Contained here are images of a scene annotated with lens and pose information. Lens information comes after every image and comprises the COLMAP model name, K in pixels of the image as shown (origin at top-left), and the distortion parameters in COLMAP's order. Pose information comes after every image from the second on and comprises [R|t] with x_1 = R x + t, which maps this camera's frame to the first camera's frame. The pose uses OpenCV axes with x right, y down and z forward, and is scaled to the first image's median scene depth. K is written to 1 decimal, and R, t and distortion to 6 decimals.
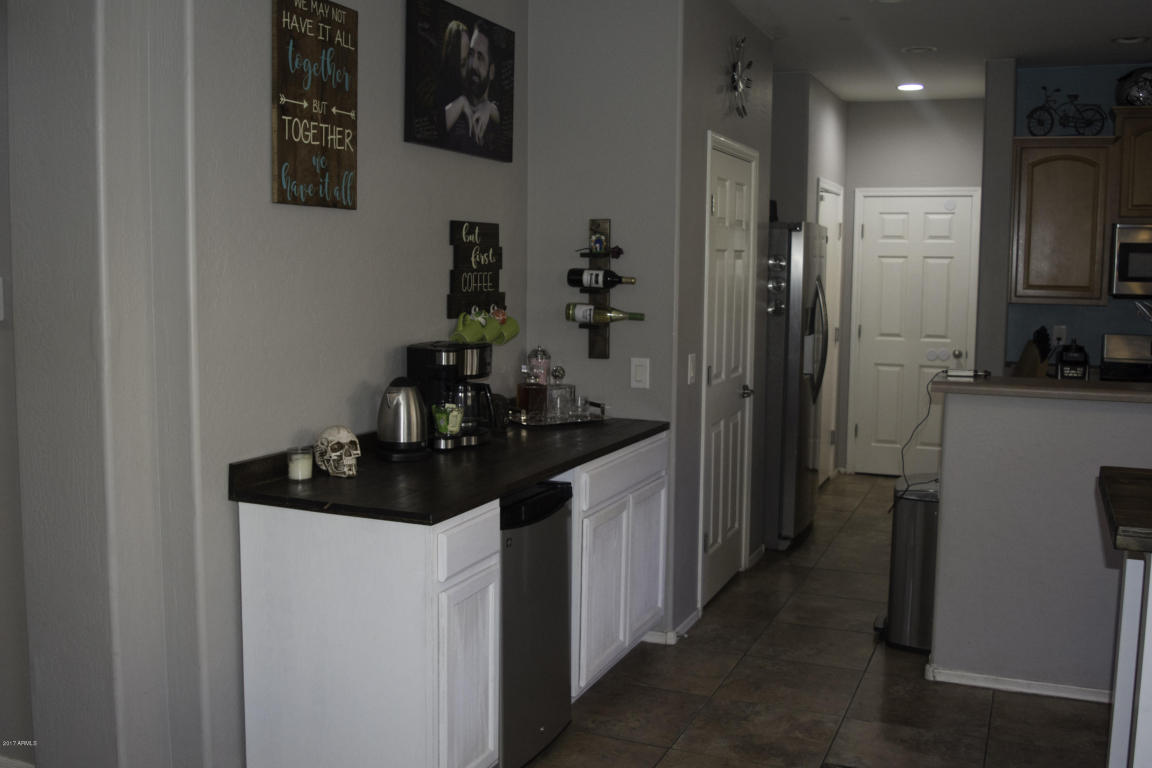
lens RADIAL K [[1135.7, 0, 572.7], [0, 1135.7, 384.3], [0, 0, 1]] dist [-0.085602, 0.000000]
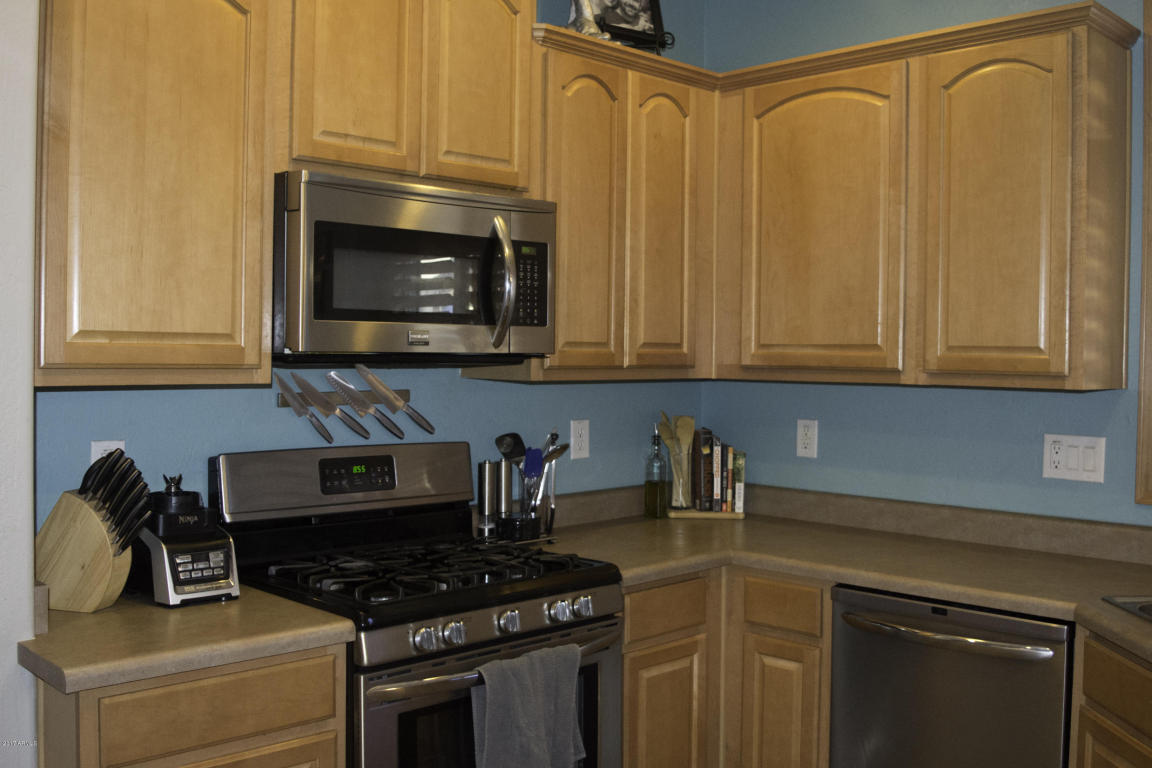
lens RADIAL K [[1135.7, 0, 575.6], [0, 1135.7, 378.2], [0, 0, 1]] dist [-0.085602, 0.000000]
pose [[0.401958, -0.027064, 0.915258, 0.222844], [0.090577, 0.995836, -0.010332, -0.081126], [-0.911167, 0.087054, 0.402736, 1.017886]]
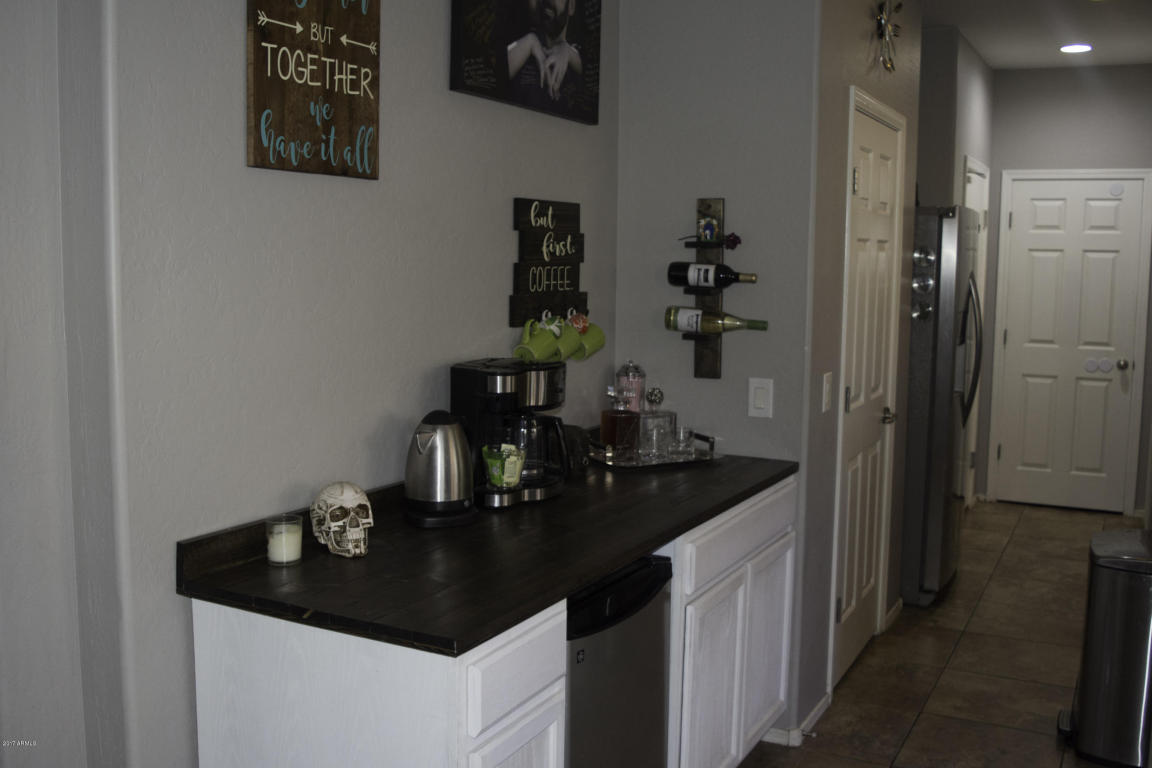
lens RADIAL K [[1135.7, 0, 580.6], [0, 1135.7, 383.3], [0, 0, 1]] dist [-0.085602, 0.000000]
pose [[0.996914, 0.011556, -0.077647, -0.003103], [-0.011167, 0.999923, 0.005445, -0.022899], [0.077704, -0.004561, 0.996966, 0.223700]]
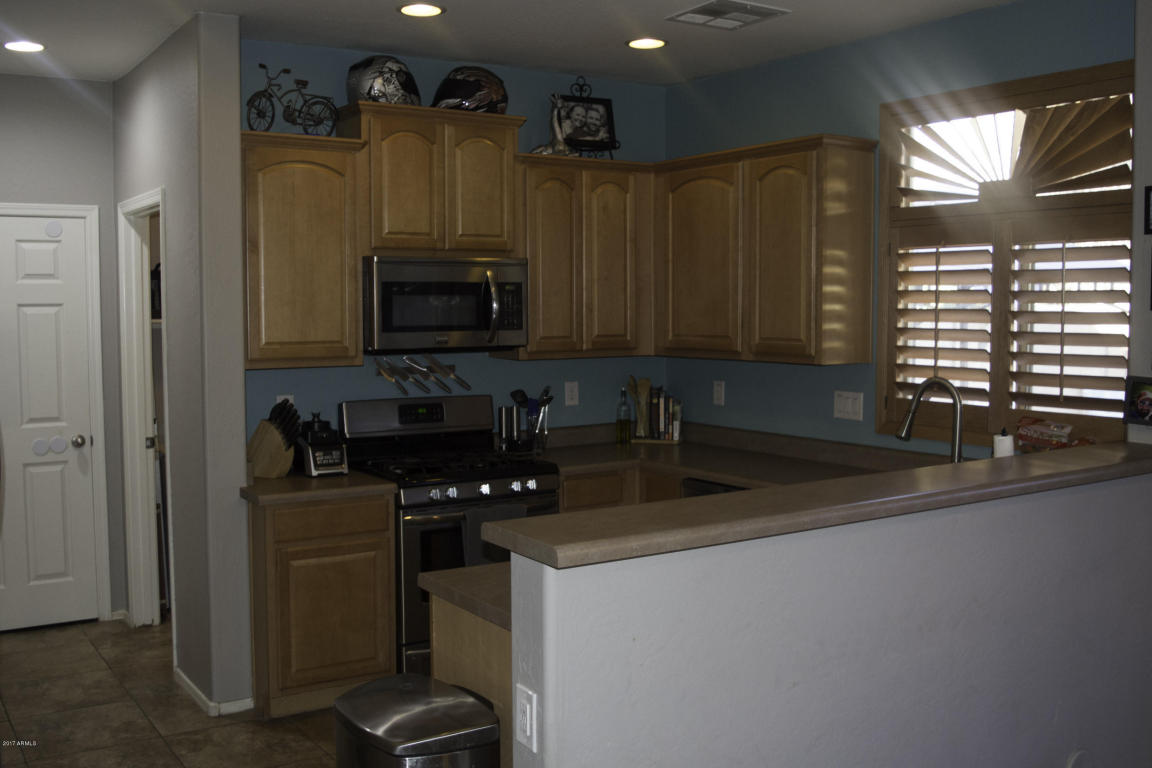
lens RADIAL K [[1135.7, 0, 576.3], [0, 1135.7, 377.7], [0, 0, 1]] dist [-0.085602, 0.000000]
pose [[0.565683, -0.065342, 0.822030, -0.091354], [0.097886, 0.995128, 0.011741, -0.078717], [-0.818792, 0.073823, 0.569323, 0.612820]]
